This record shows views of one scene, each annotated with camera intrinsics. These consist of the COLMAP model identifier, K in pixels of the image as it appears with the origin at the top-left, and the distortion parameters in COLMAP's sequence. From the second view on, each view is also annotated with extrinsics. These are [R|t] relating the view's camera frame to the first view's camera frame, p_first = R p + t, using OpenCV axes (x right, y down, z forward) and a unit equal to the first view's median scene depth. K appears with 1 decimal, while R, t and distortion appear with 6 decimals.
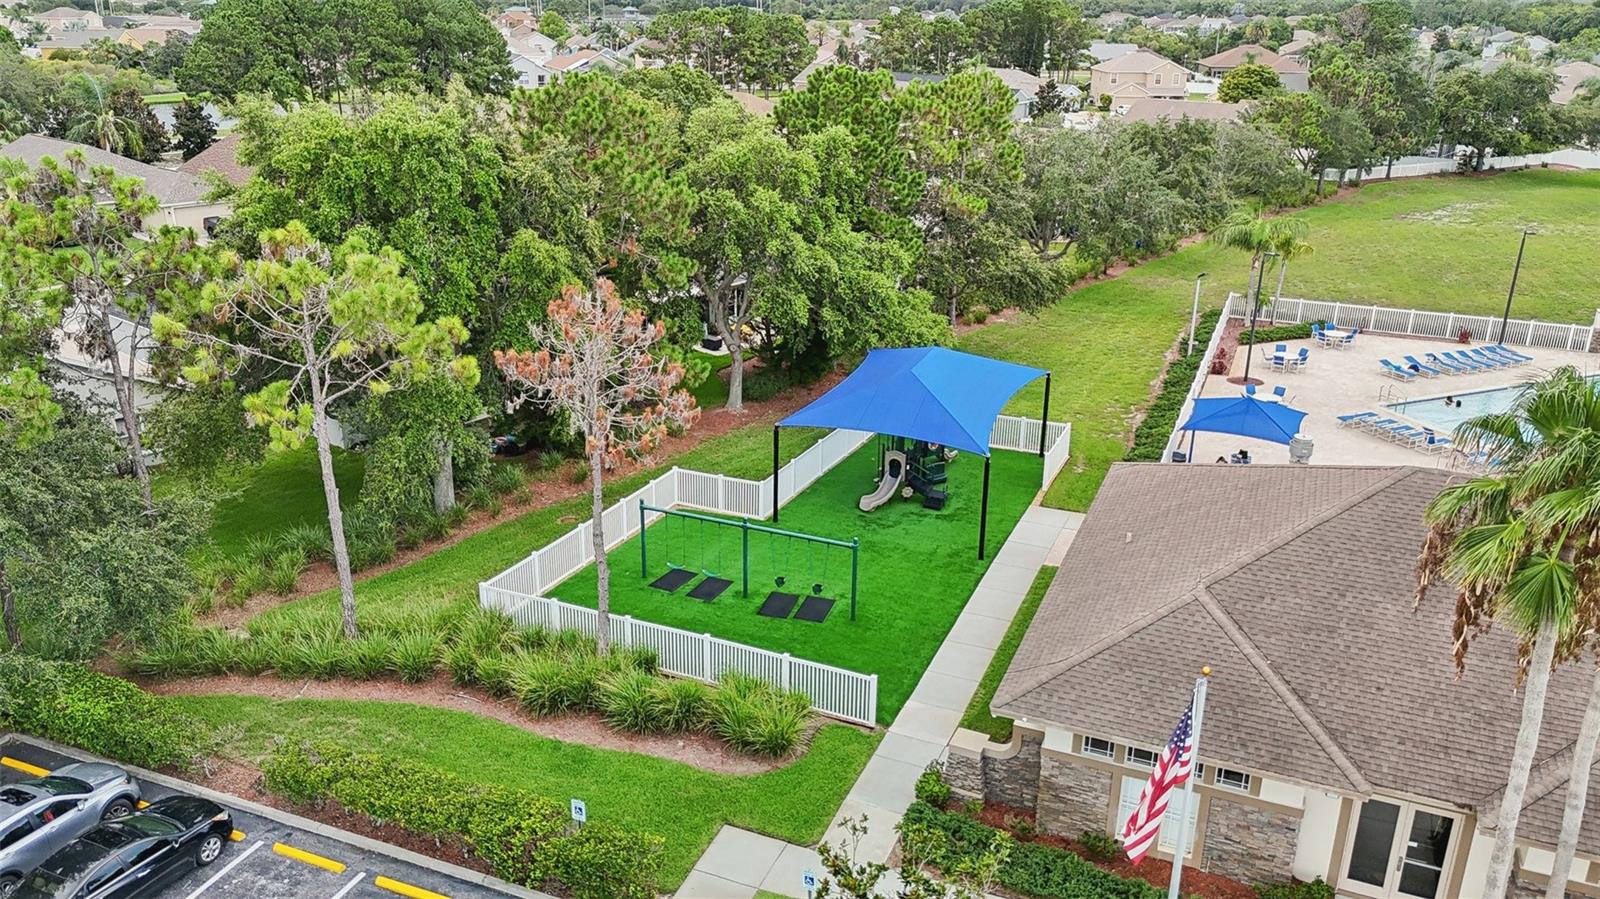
lens RADIAL K [[1204.1, 0, 794.9], [0, 1204.1, 454.1], [0, 0, 1]] dist [0.029376, -0.003490]
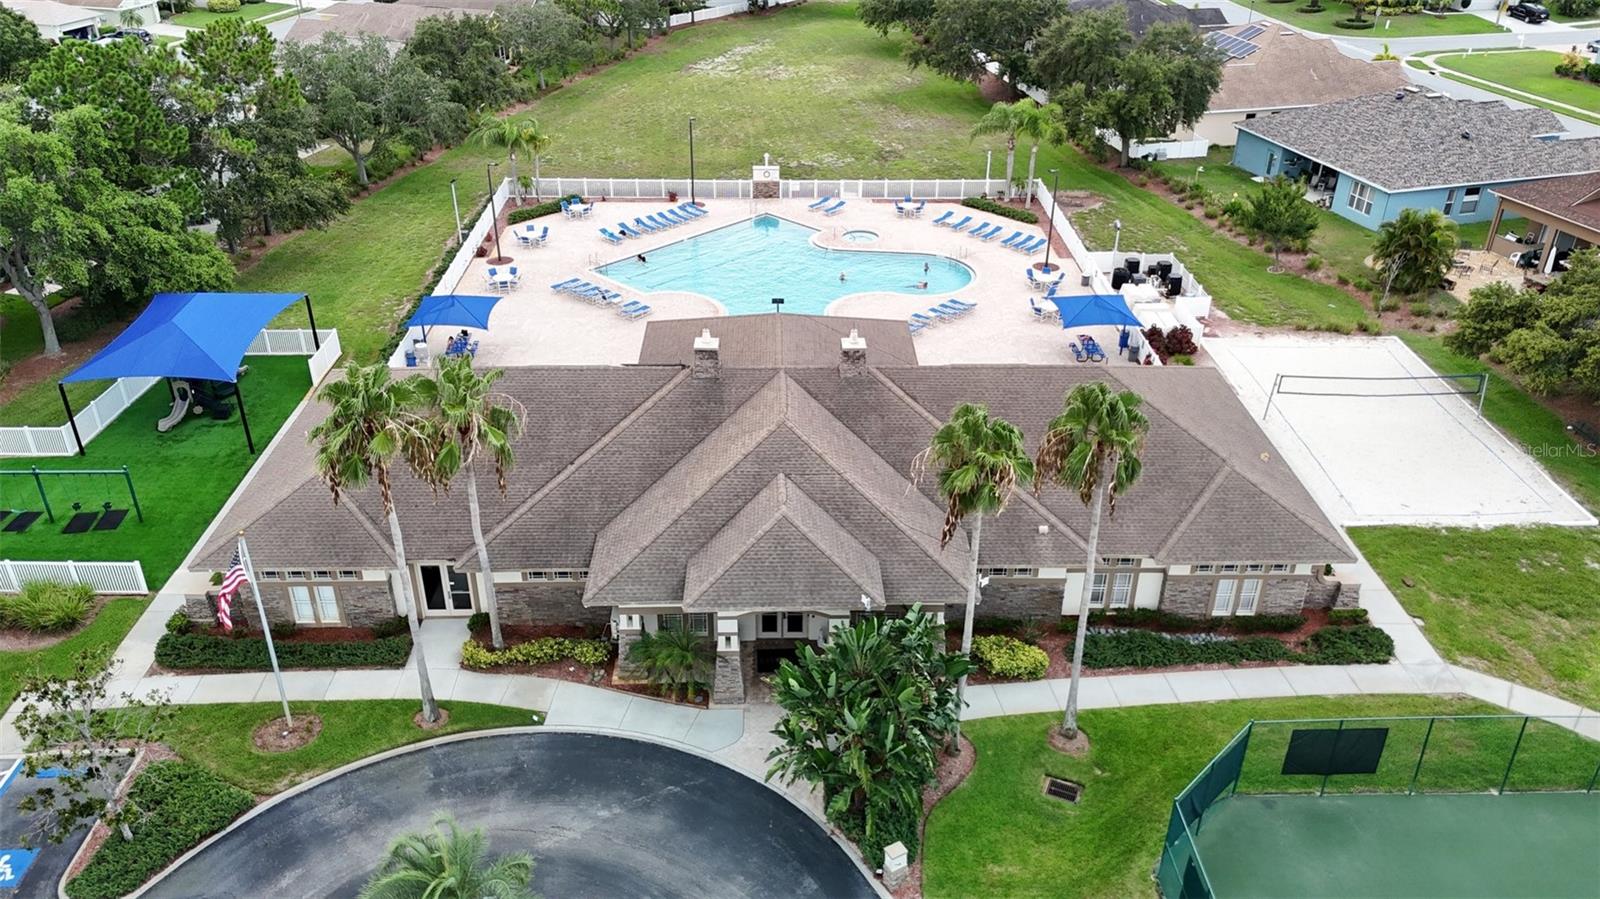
lens RADIAL K [[1208.0, 0, 805.1], [0, 1208.0, 442.2], [0, 0, 1]] dist [0.032424, 0.000801]
pose [[0.908018, -0.204329, 0.365723, 0.200765], [0.146194, 0.972659, 0.180450, -0.076585], [-0.392595, -0.110385, 0.913063, -0.471261]]
